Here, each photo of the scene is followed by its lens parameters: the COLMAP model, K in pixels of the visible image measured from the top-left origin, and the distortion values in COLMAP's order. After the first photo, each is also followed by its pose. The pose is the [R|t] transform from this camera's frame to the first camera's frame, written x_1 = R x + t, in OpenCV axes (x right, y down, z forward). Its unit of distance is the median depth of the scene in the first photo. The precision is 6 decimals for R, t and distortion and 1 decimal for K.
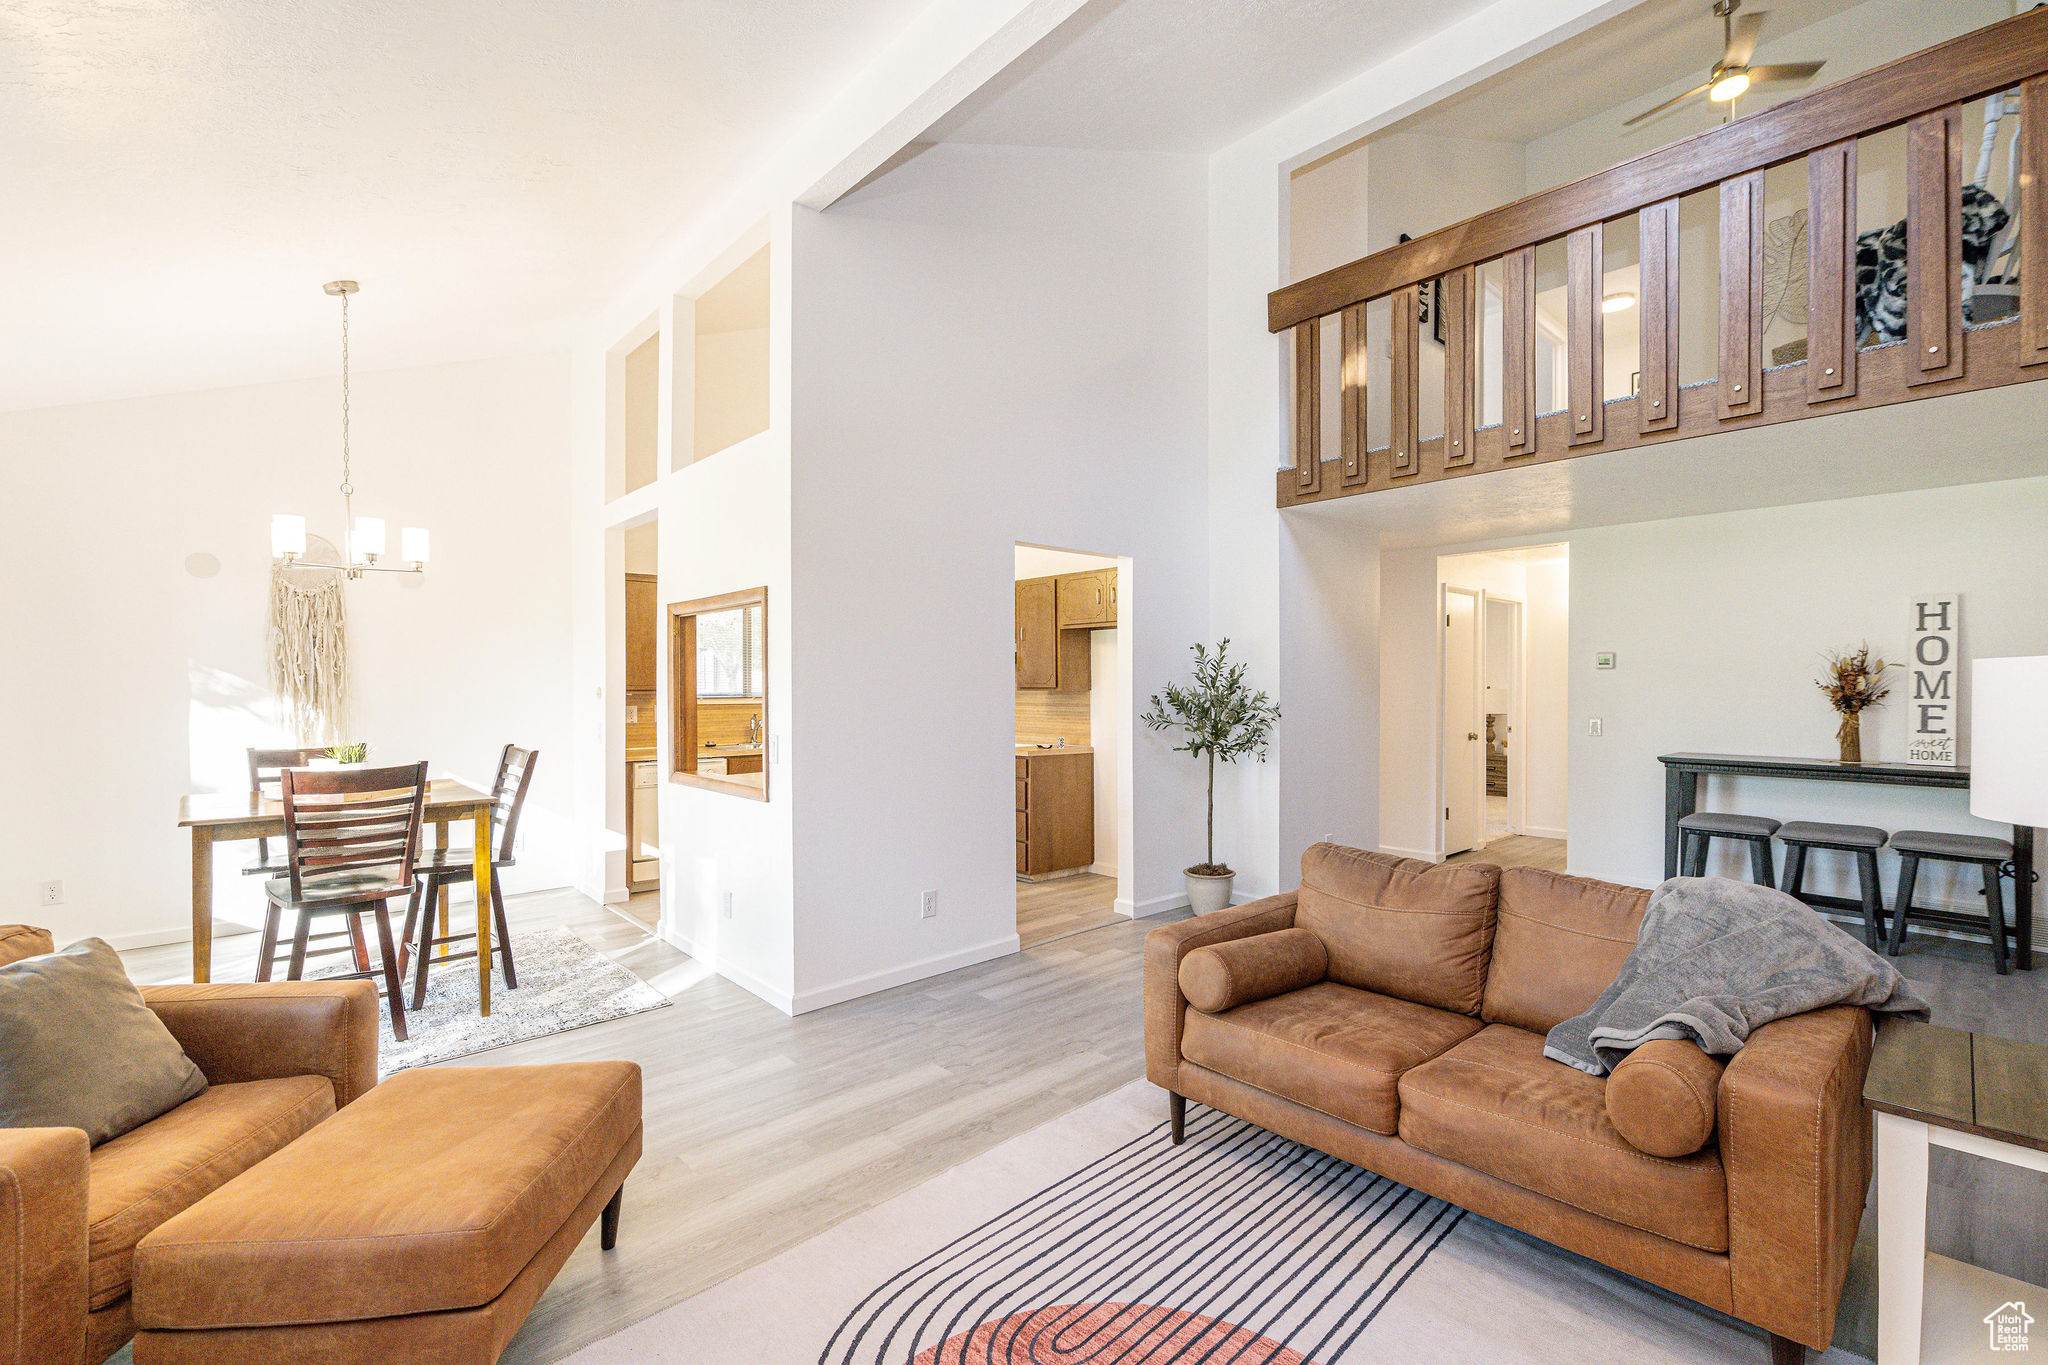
lens RADIAL K [[845.1, 0, 1021.5], [0, 845.1, 691.3], [0, 0, 1]] dist [0.001136, -0.000019]
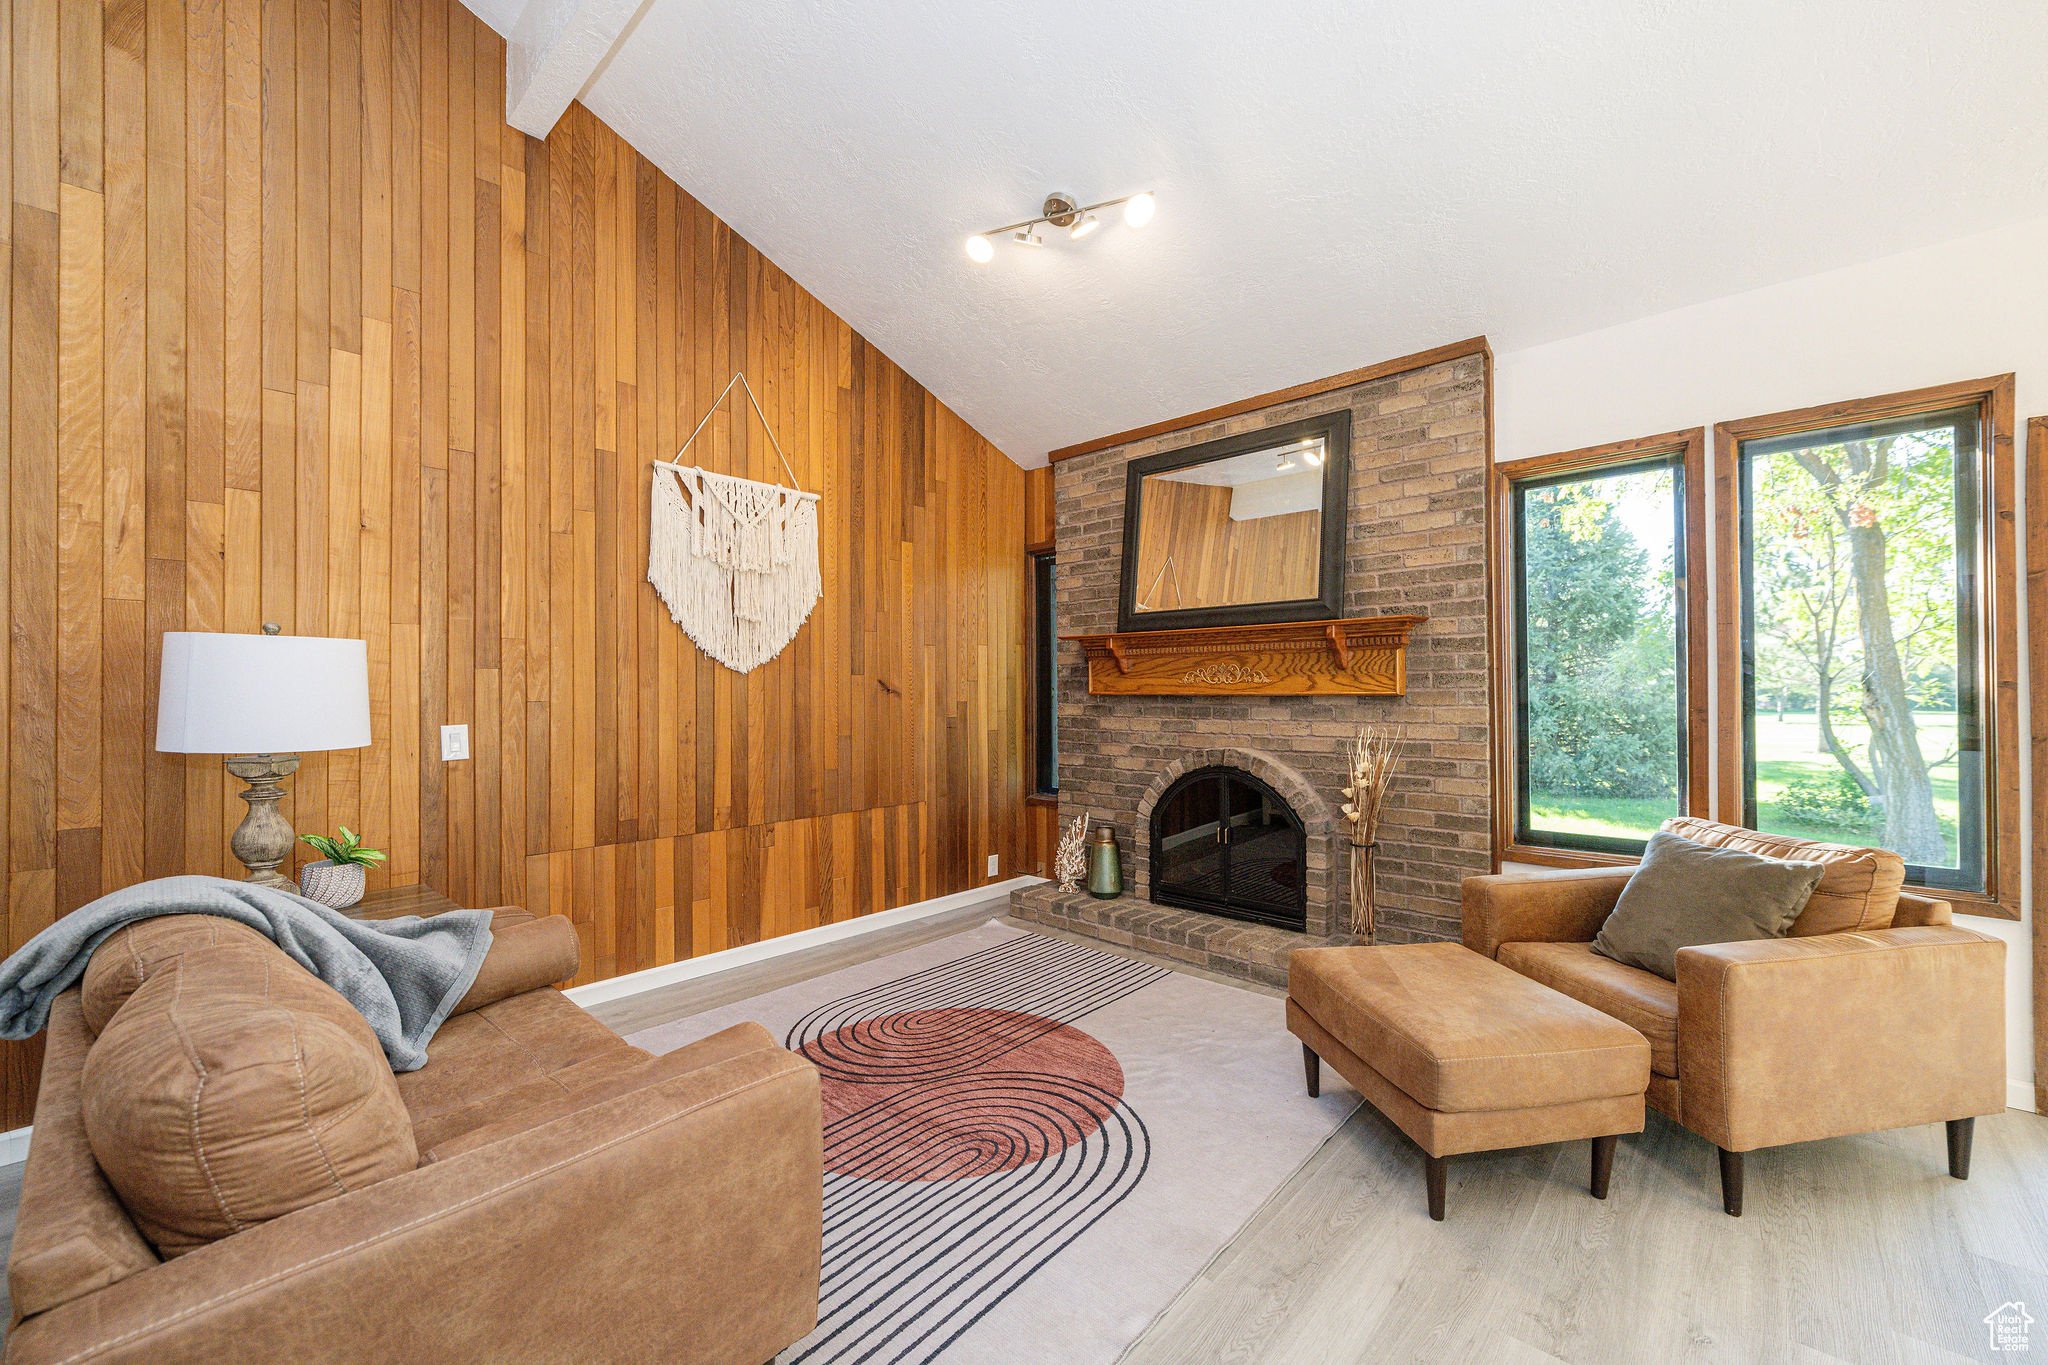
lens RADIAL K [[809.7, 0, 1027.9], [0, 809.7, 686.8], [0, 0, 1]] dist [0.002663, -0.001058]
pose [[-0.995435, 0.009154, -0.095001, 0.028714], [0.009286, 0.999956, -0.000947, 0.018656], [0.094988, -0.001825, -0.995477, 0.843551]]
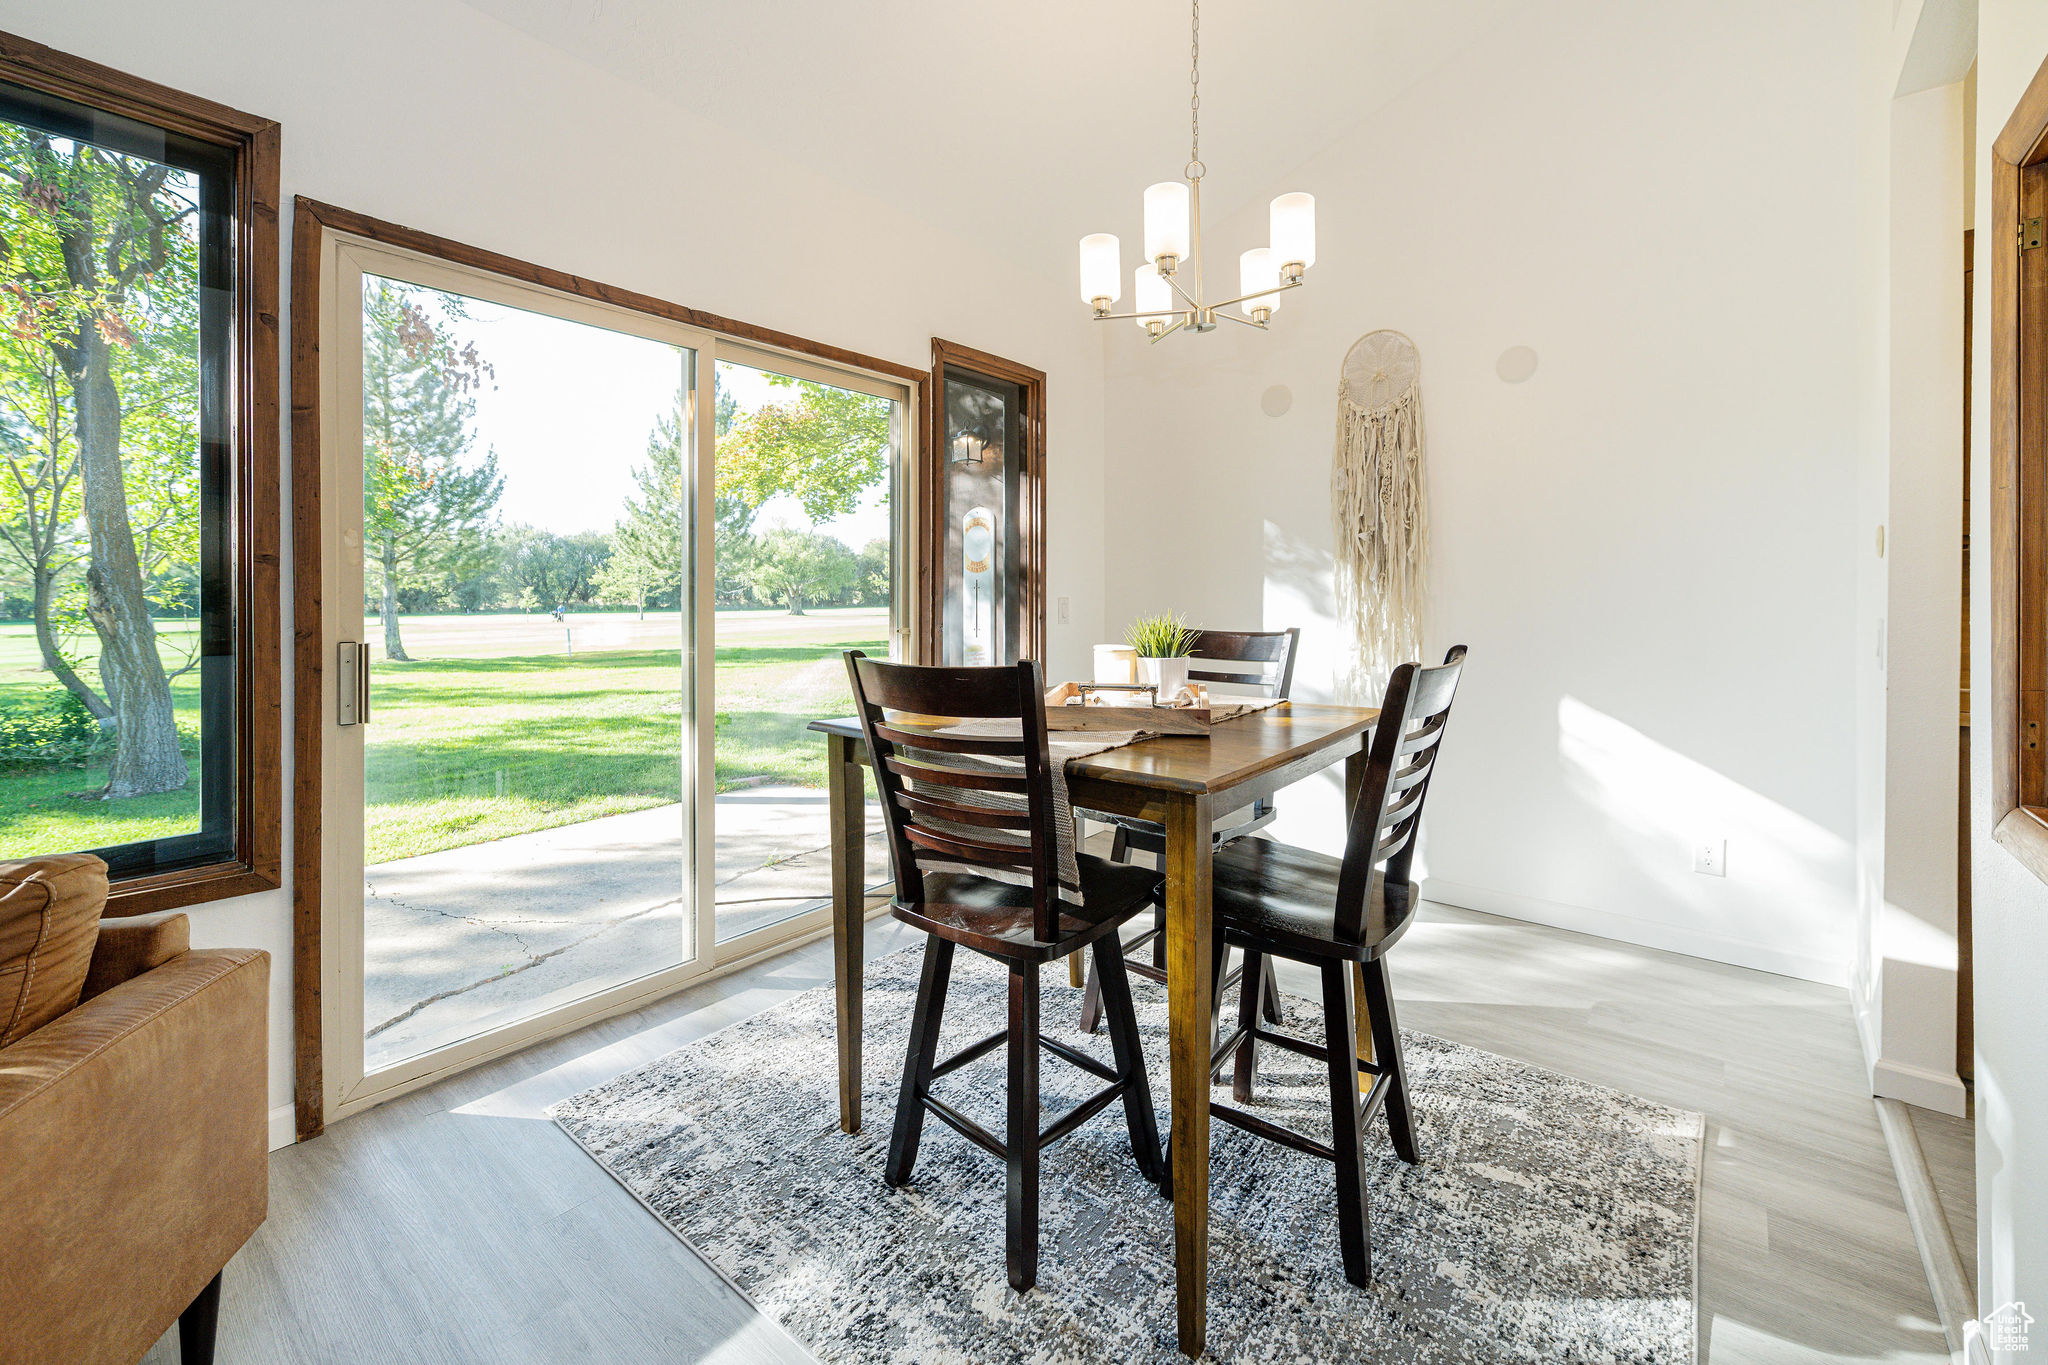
lens RADIAL K [[845.1, 0, 1046.7], [0, 845.1, 599.1], [0, 0, 1]] dist [0.001136, -0.000019]
pose [[0.162616, 0.007973, -0.986657, -0.212694], [-0.007041, 0.999951, 0.006919, 0.036108], [0.986664, 0.005822, 0.162664, 0.669811]]
